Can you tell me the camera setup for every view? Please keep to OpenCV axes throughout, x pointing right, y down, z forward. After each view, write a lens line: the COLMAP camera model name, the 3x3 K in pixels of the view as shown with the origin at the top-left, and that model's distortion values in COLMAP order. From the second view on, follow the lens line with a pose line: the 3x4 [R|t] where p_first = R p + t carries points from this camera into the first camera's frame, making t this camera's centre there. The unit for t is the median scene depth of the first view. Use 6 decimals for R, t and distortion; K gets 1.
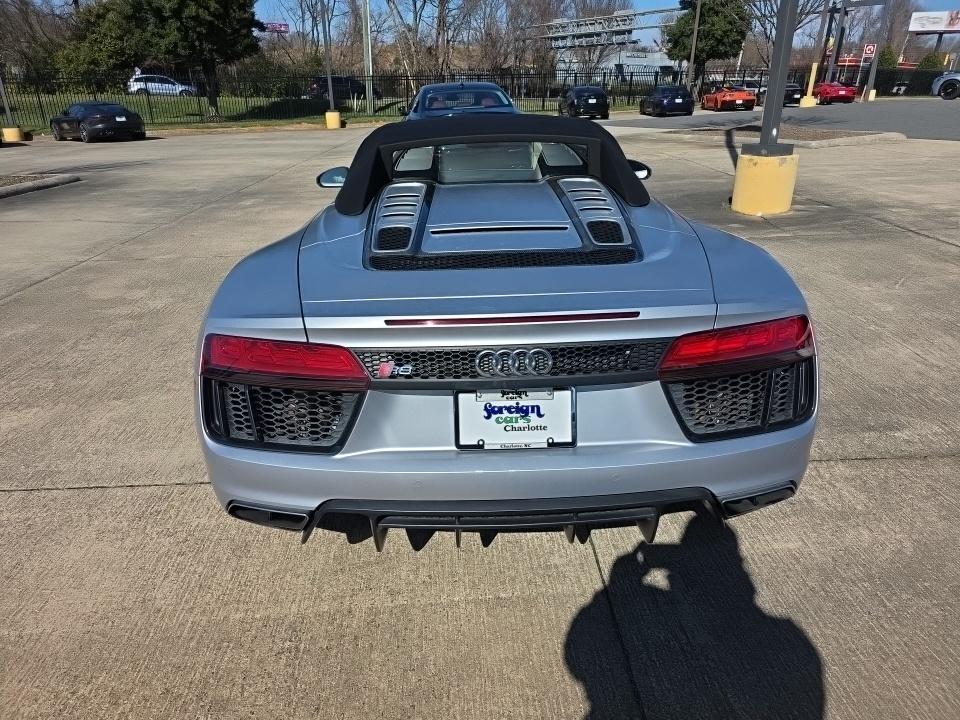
lens RADIAL K [[663.6, 0, 480.0], [0, 663.6, 360.0], [0, 0, 1]] dist [0.054689, -0.044567]
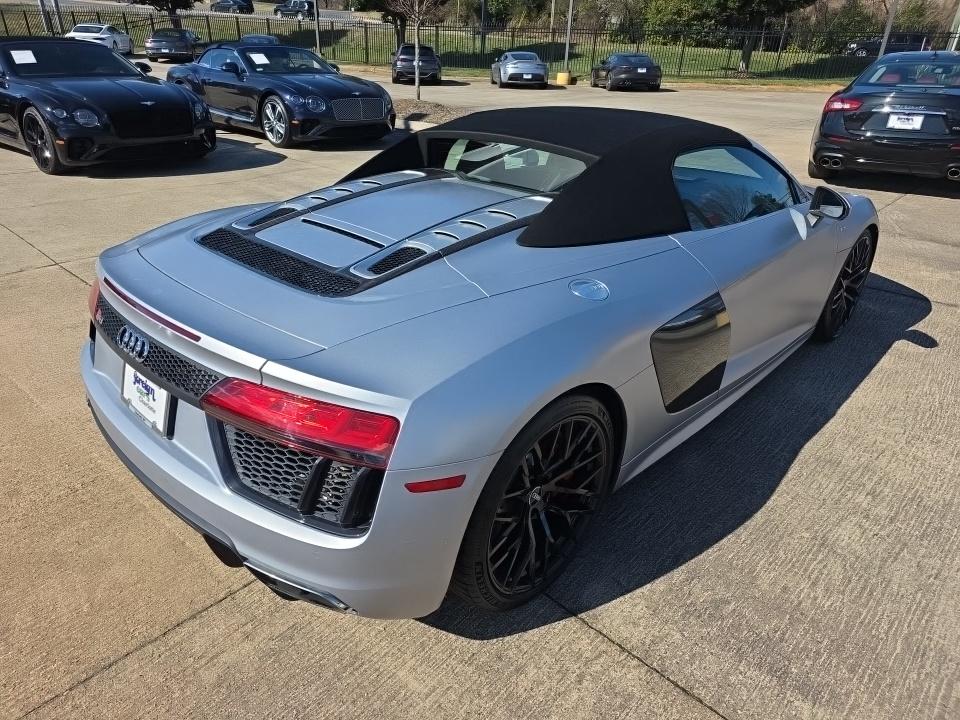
lens RADIAL K [[663.6, 0, 480.0], [0, 663.6, 360.0], [0, 0, 1]] dist [0.054689, -0.044567]
pose [[0.691354, 0.341782, -0.636565, 0.073314], [-0.299658, 0.937329, 0.177817, -0.021476], [0.657445, 0.067817, 0.750444, 0.033040]]
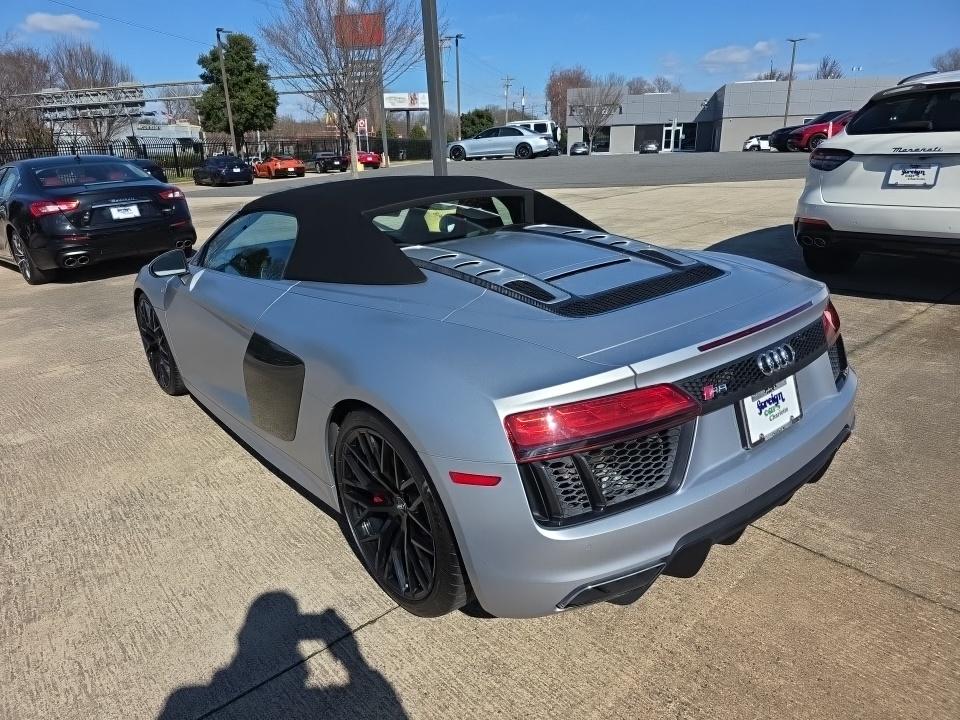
lens RADIAL K [[663.6, 0, 480.0], [0, 663.6, 360.0], [0, 0, 1]] dist [0.054689, -0.044567]
pose [[0.777391, -0.215853, 0.590822, -0.065618], [0.269791, 0.962914, -0.003192, -0.008240], [-0.568221, 0.161880, 0.806796, 0.020856]]
